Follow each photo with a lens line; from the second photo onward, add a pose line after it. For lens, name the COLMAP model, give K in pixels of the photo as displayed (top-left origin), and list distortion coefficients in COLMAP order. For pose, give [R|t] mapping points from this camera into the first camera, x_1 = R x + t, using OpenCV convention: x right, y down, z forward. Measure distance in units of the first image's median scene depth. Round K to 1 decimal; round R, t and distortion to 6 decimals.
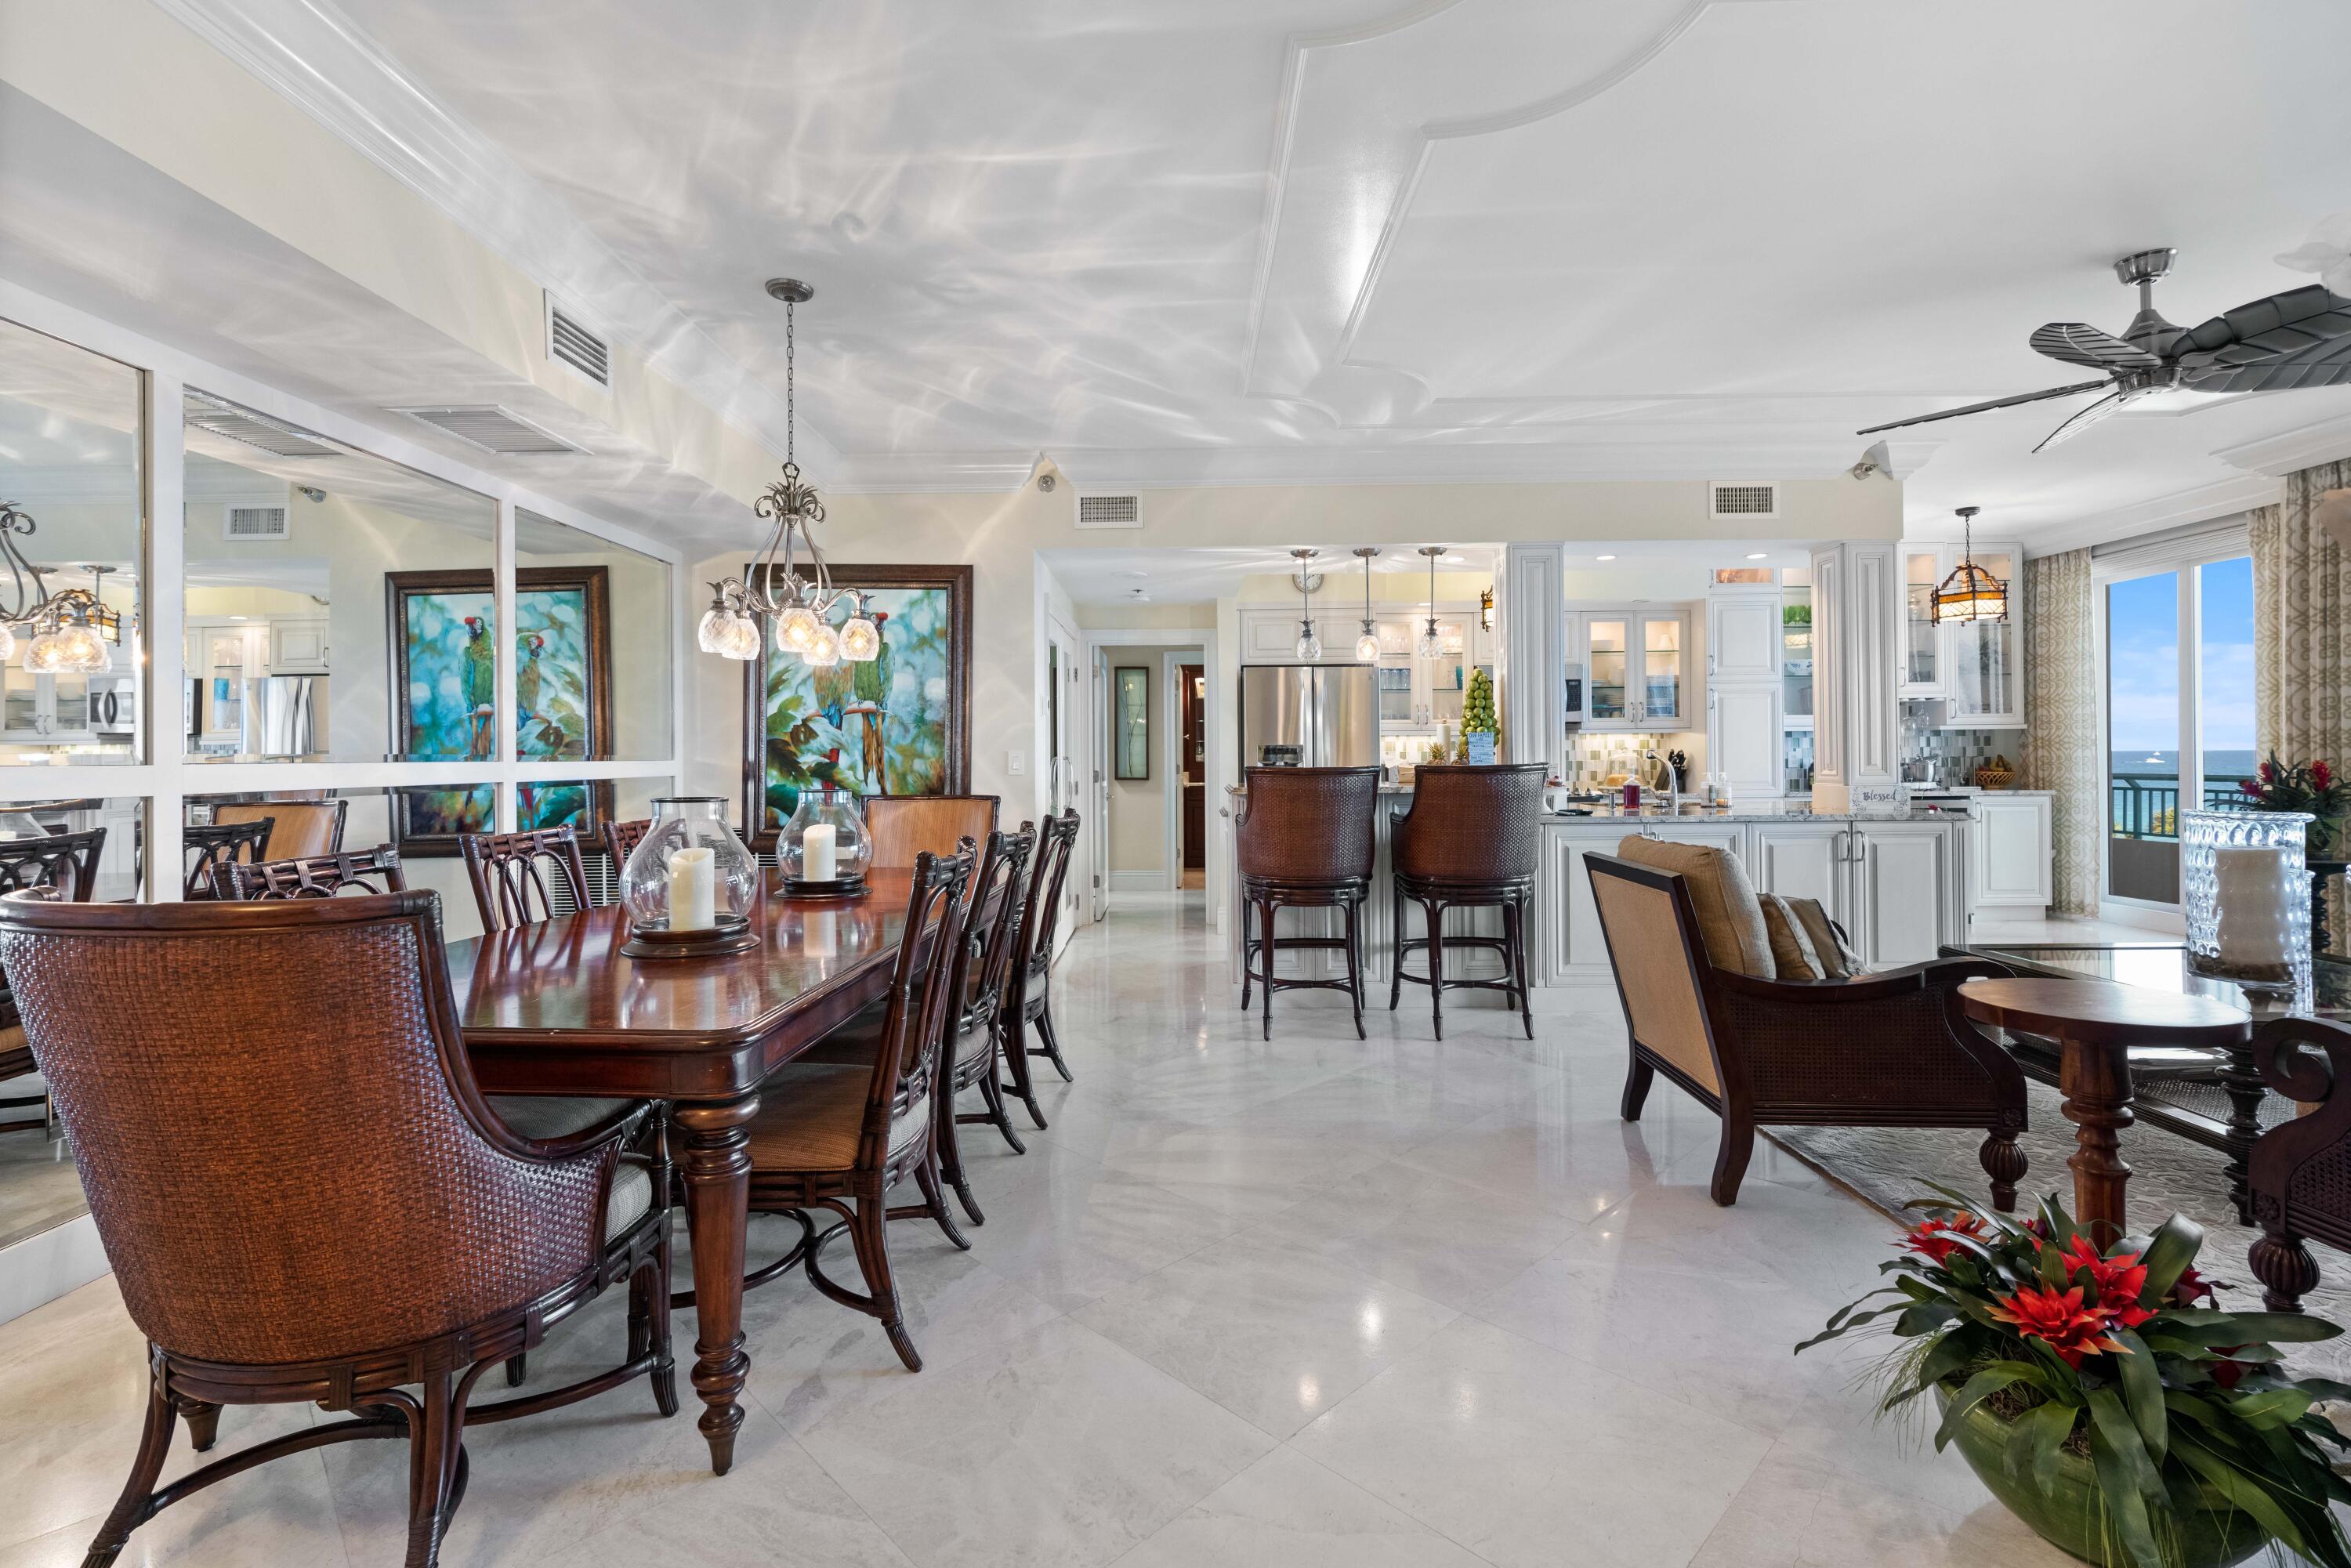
lens RADIAL K [[1050.5, 0, 1159.8], [0, 1050.5, 752.8], [0, 0, 1]] dist [-0.011284, 0.004440]
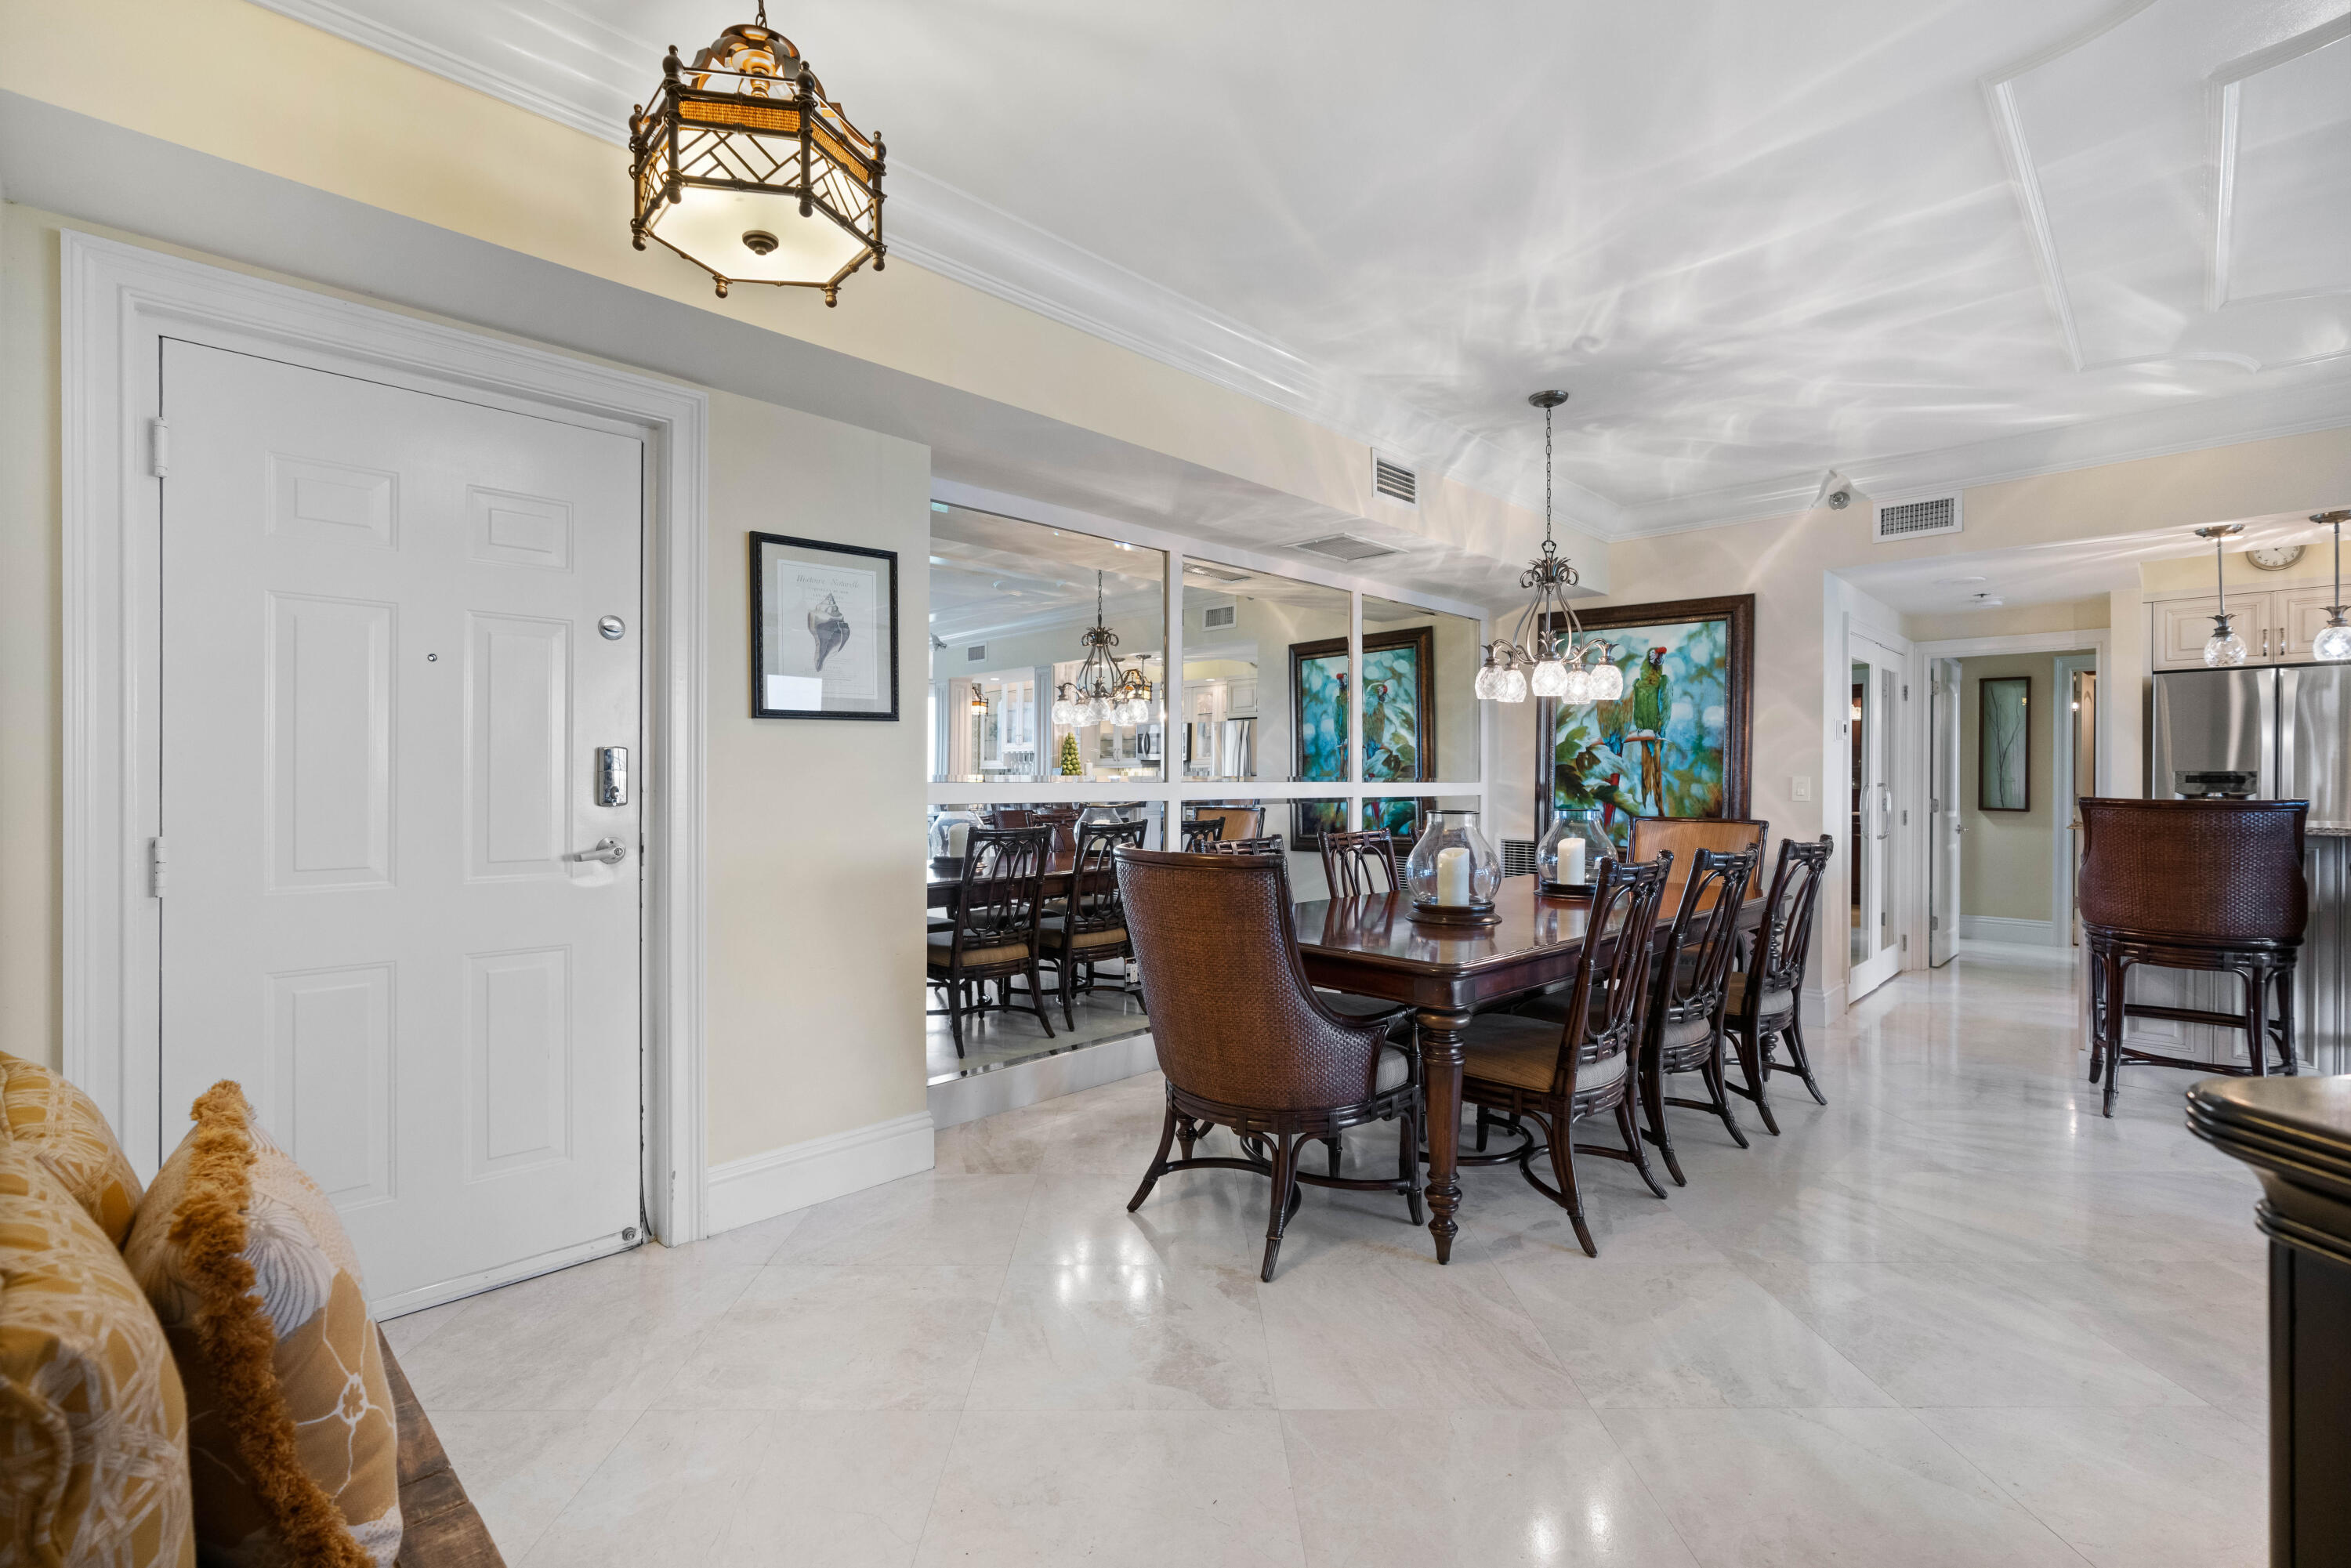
lens RADIAL K [[1050.5, 0, 1177.9], [0, 1050.5, 785.4], [0, 0, 1]] dist [-0.011284, 0.004440]
pose [[0.727293, 0.013530, -0.686194, 0.171527], [-0.006512, 0.999897, 0.012813, -0.003679], [0.686296, -0.004850, 0.727306, -0.181646]]
